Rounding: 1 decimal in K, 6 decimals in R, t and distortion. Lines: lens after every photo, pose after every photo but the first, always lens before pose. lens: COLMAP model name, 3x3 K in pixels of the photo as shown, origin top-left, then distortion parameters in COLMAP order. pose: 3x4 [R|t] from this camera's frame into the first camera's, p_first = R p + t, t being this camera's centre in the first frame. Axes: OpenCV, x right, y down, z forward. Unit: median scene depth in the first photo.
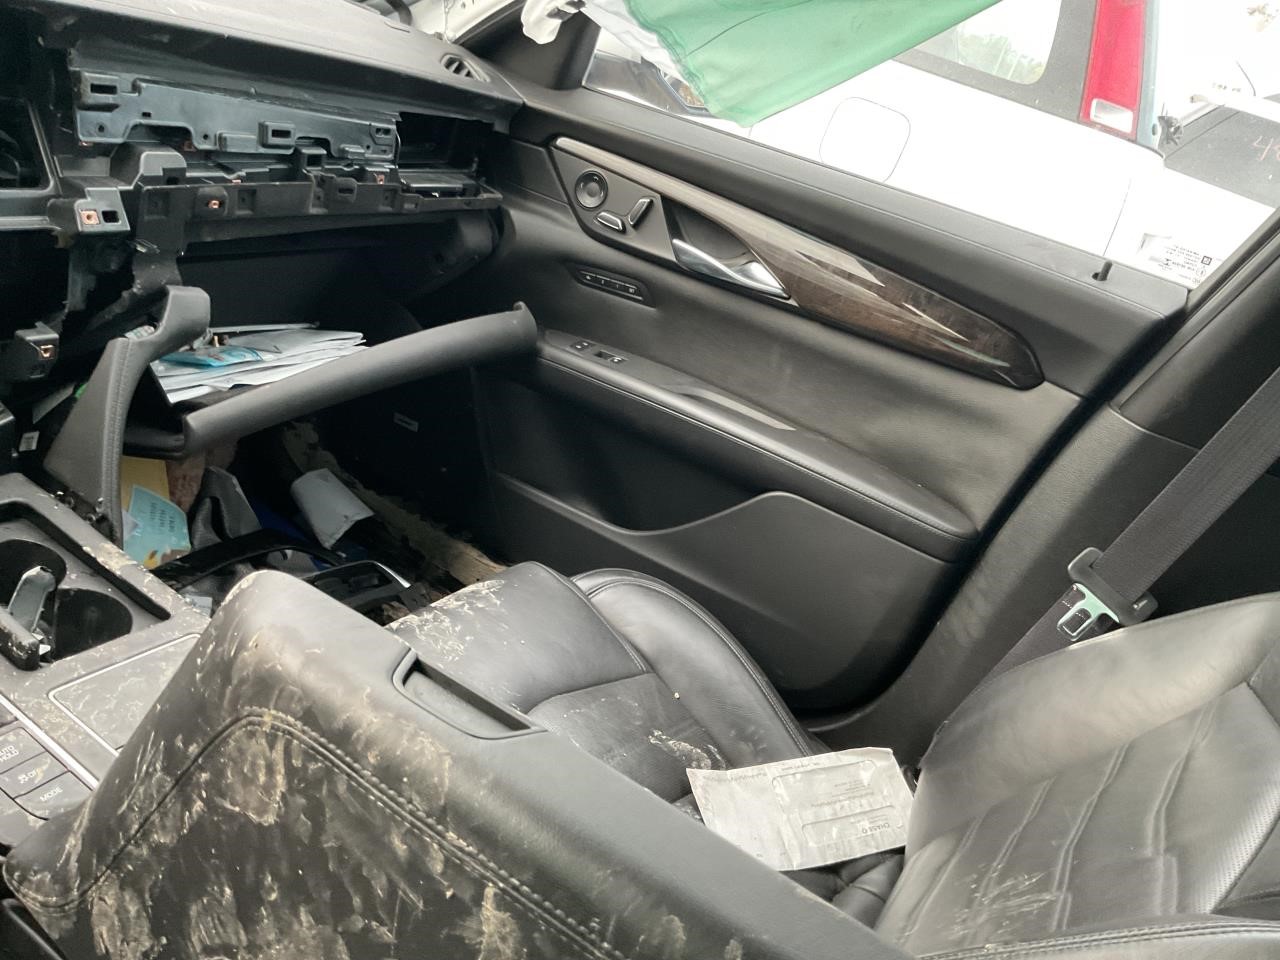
lens RADIAL K [[1052.2, 0, 640.0], [0, 1052.2, 480.0], [0, 0, 1]] dist [0.010693, -0.049587]
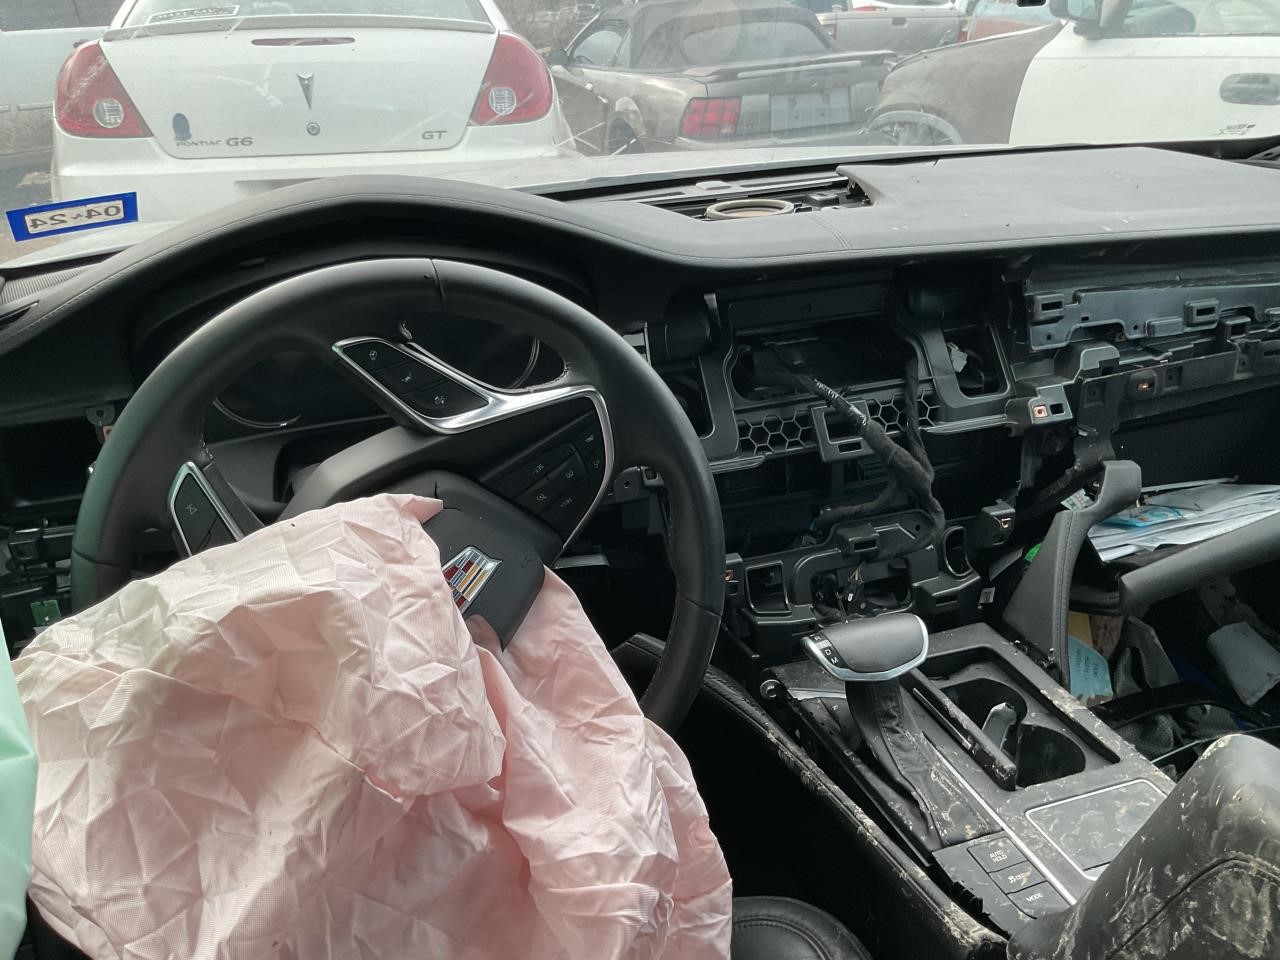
lens RADIAL K [[1052.2, 0, 640.0], [0, 1052.2, 480.0], [0, 0, 1]] dist [0.010693, -0.049587]
pose [[0.701387, -0.050339, -0.711000, 0.007564], [-0.042256, 0.992812, -0.111977, -0.017807], [0.711527, 0.108584, 0.694219, -0.155375]]
